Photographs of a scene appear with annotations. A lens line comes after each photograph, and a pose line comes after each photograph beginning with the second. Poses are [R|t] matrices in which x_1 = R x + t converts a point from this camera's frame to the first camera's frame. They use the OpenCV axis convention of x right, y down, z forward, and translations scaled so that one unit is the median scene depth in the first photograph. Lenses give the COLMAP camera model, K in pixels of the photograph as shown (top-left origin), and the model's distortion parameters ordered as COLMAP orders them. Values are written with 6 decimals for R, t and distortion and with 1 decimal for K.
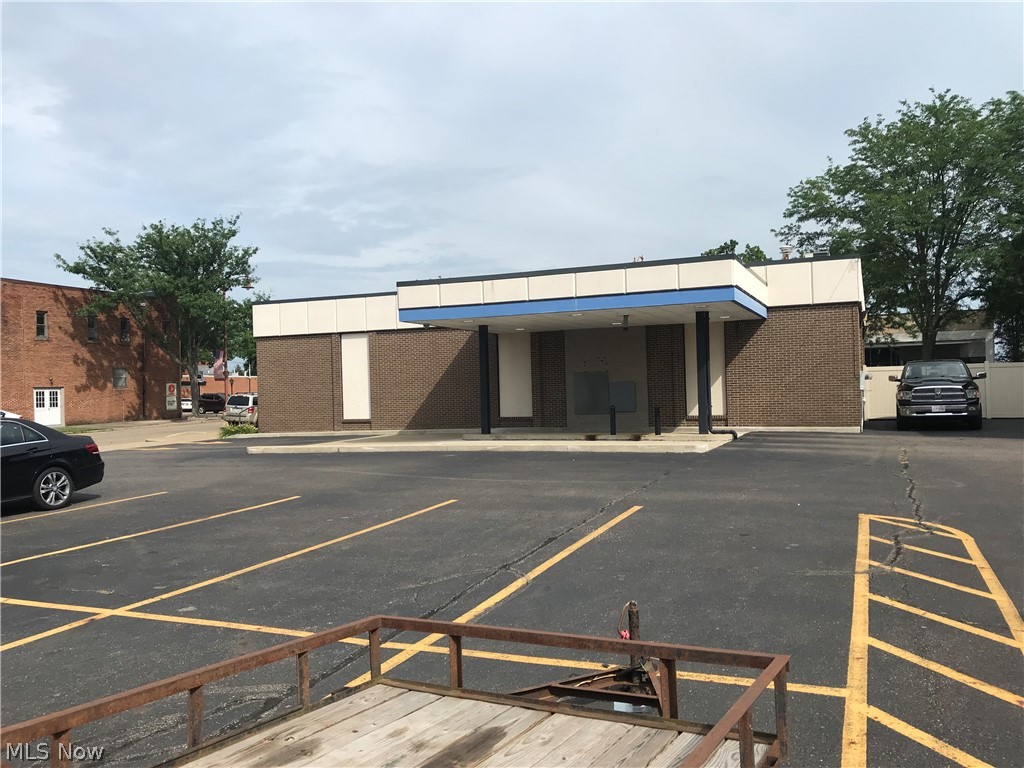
lens RADIAL K [[845.3, 0, 504.2], [0, 845.3, 380.9], [0, 0, 1]] dist [0.048343, 0.007109]
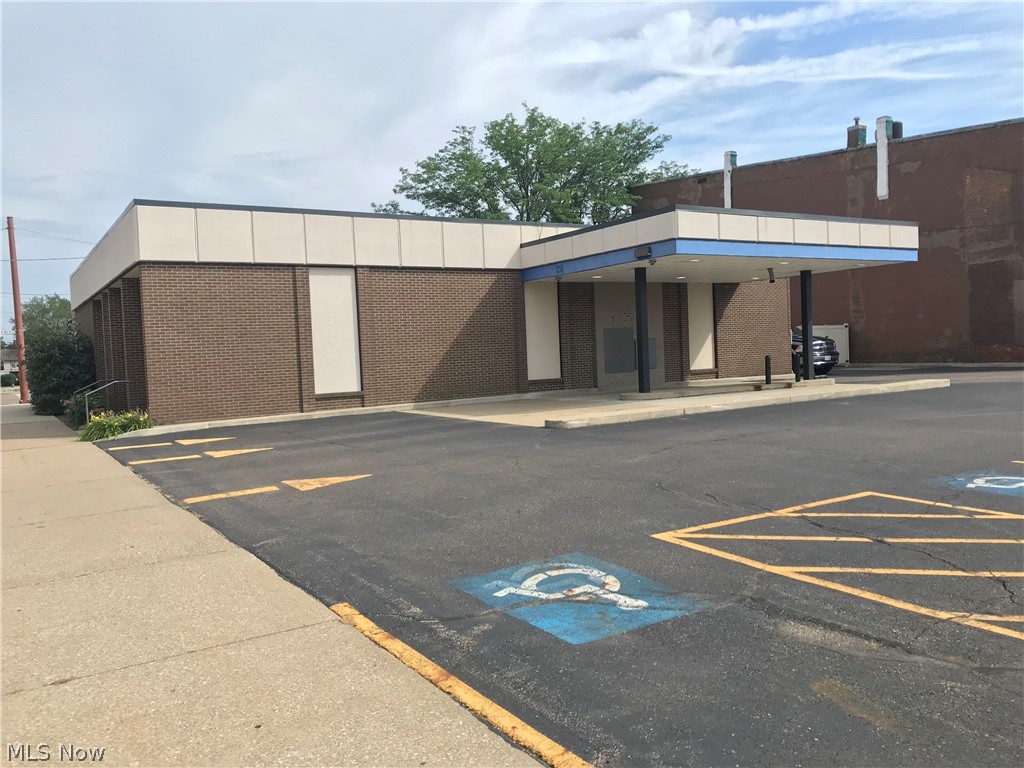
lens RADIAL K [[845.3, 0, 504.2], [0, 845.3, 380.9], [0, 0, 1]] dist [0.048343, 0.007109]
pose [[0.591989, -0.026594, 0.805507, -0.407913], [0.020956, 0.999625, 0.017601, 0.016578], [-0.805673, 0.006461, 0.592325, 0.303831]]
